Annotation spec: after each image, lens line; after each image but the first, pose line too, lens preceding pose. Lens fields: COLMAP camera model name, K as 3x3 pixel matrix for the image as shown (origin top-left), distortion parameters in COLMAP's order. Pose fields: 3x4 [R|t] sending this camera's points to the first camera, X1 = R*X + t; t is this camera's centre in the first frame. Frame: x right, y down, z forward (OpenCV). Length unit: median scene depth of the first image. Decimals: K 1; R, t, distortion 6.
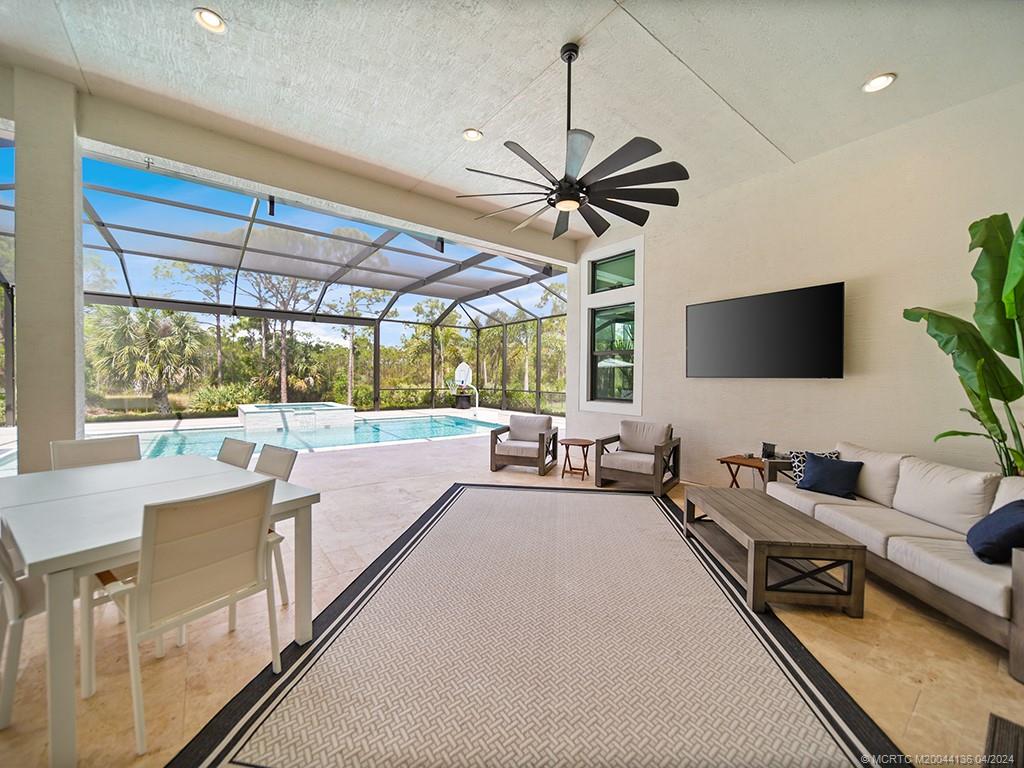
lens RADIAL K [[403.7, 0, 522.2], [0, 403.7, 383.5], [0, 0, 1]] dist [0.000340, 0.000067]
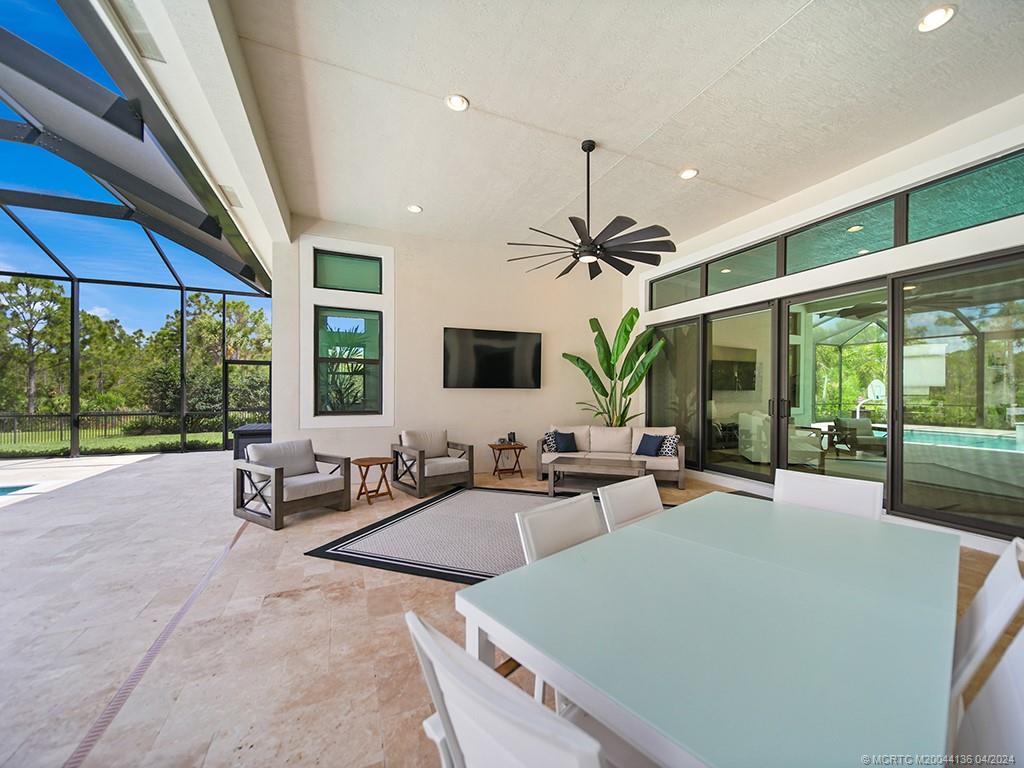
lens RADIAL K [[403.7, 0, 514.4], [0, 403.7, 390.5], [0, 0, 1]] dist [0.000340, 0.000067]
pose [[0.247513, -0.007571, 0.968855, -0.683485], [0.013512, 0.999899, 0.004362, -0.009695], [-0.968790, 0.012012, 0.247591, 0.505007]]
